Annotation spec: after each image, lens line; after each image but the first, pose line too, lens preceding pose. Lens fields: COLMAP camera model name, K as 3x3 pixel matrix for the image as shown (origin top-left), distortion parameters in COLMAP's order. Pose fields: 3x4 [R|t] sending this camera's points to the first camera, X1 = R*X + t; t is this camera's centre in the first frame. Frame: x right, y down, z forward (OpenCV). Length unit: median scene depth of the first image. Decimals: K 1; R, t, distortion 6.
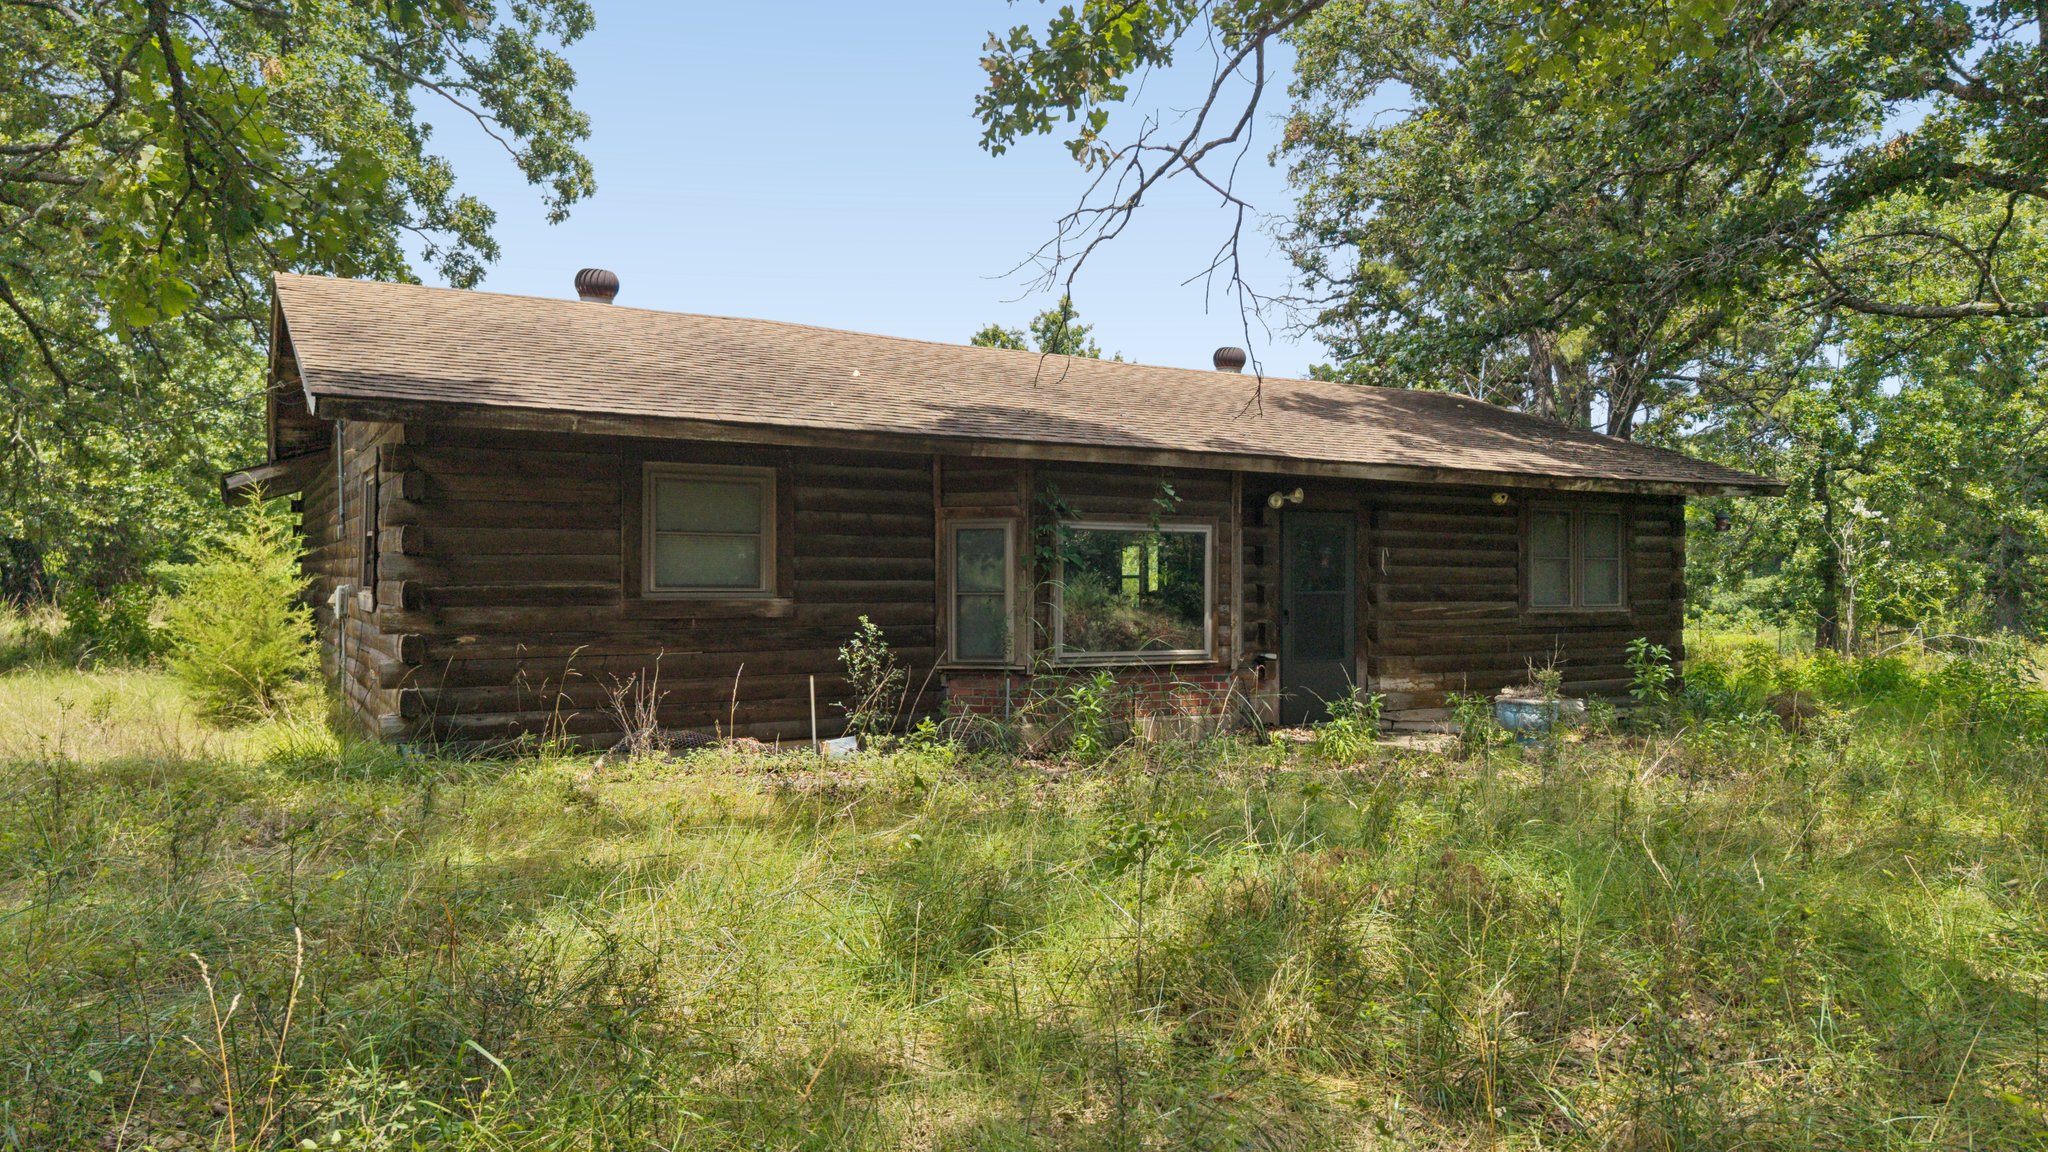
lens RADIAL K [[1459.8, 0, 1024.0], [0, 1459.8, 576.0], [0, 0, 1]] dist [0.002764, 0.000043]
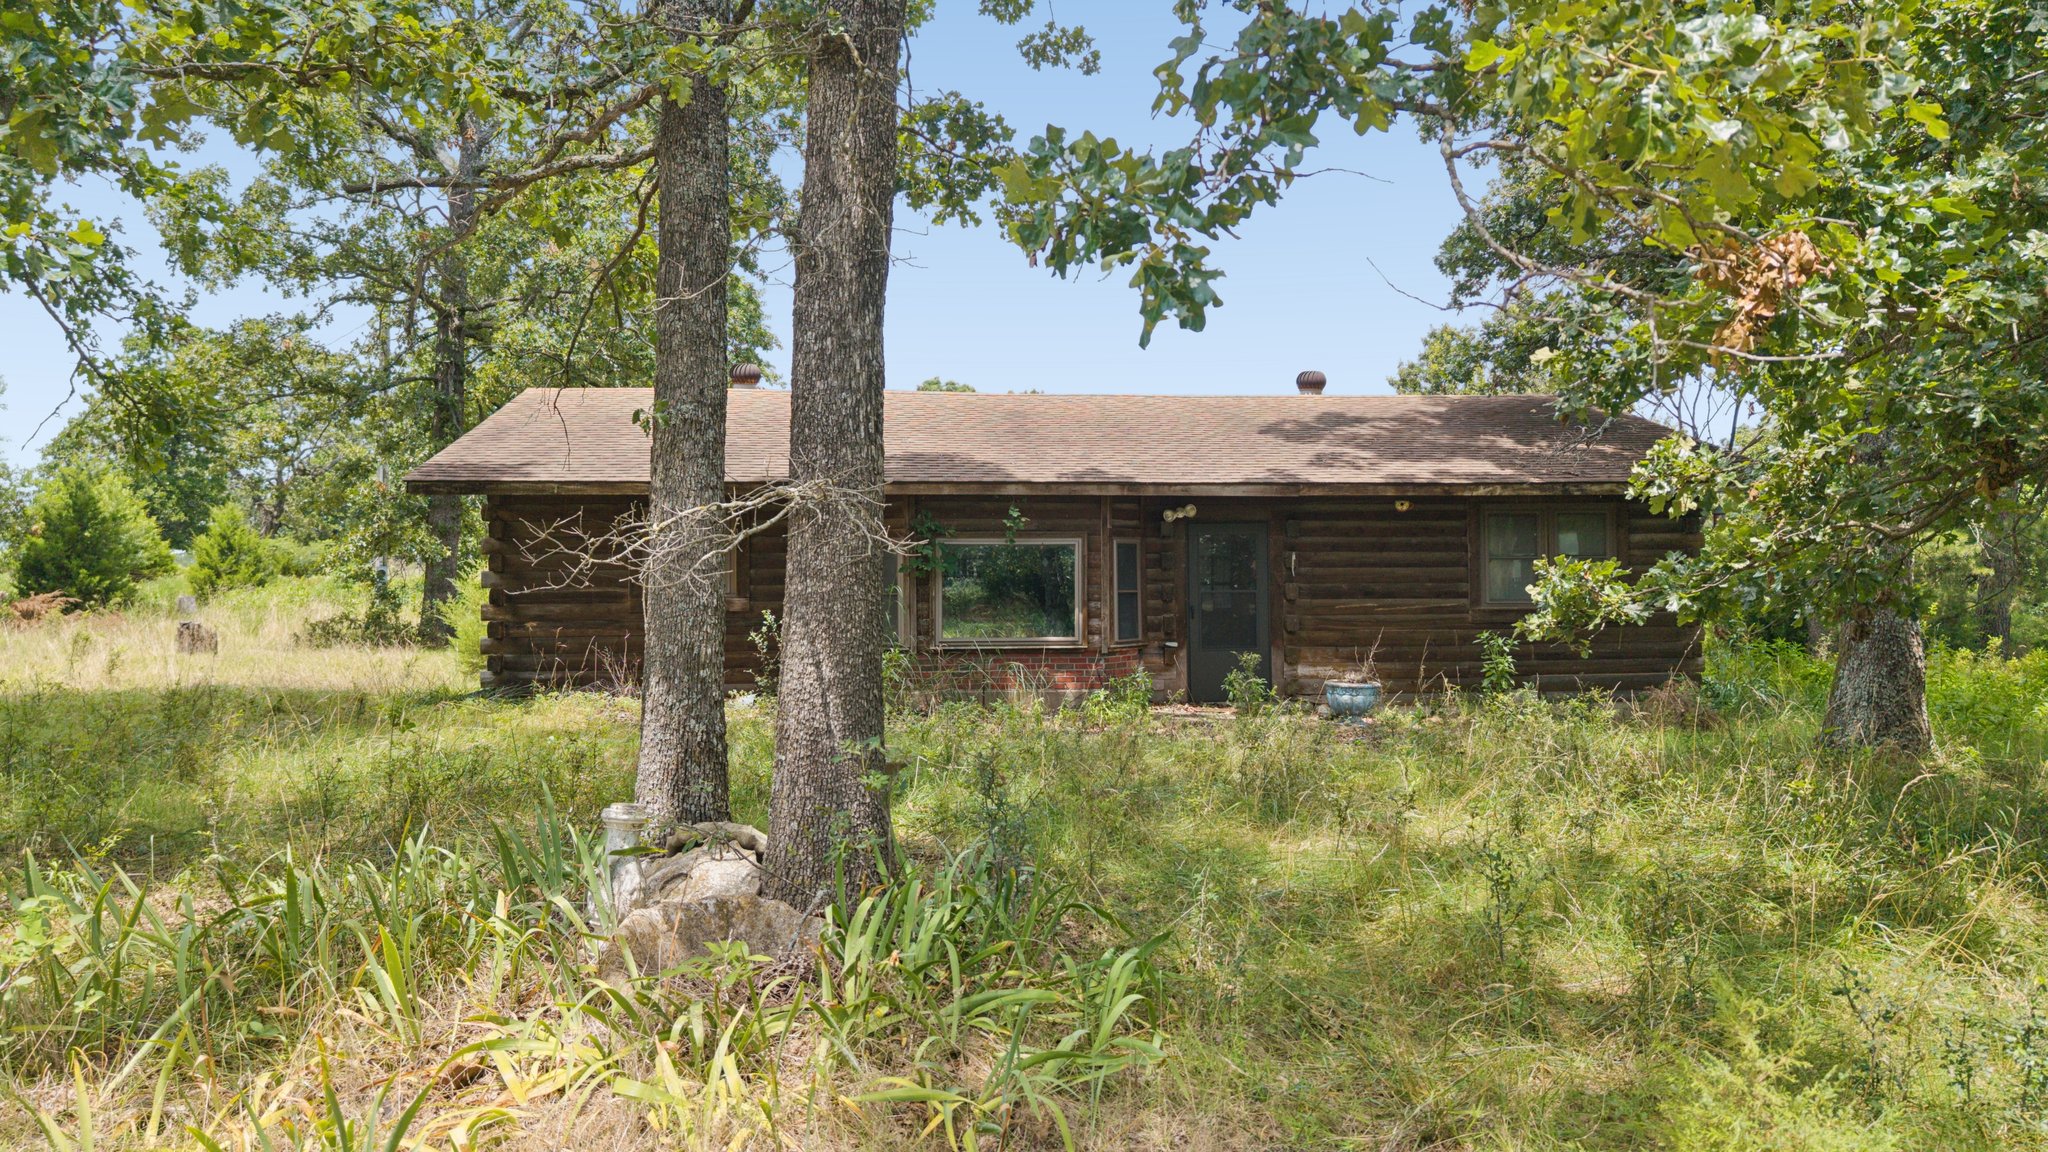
lens RADIAL K [[1459.8, 0, 1024.0], [0, 1459.8, 576.0], [0, 0, 1]] dist [0.002764, 0.000043]
pose [[0.878460, -0.009038, -0.477730, 0.639587], [0.010013, 0.999950, -0.000506, -0.002059], [0.477710, -0.004338, 0.878507, -0.118338]]
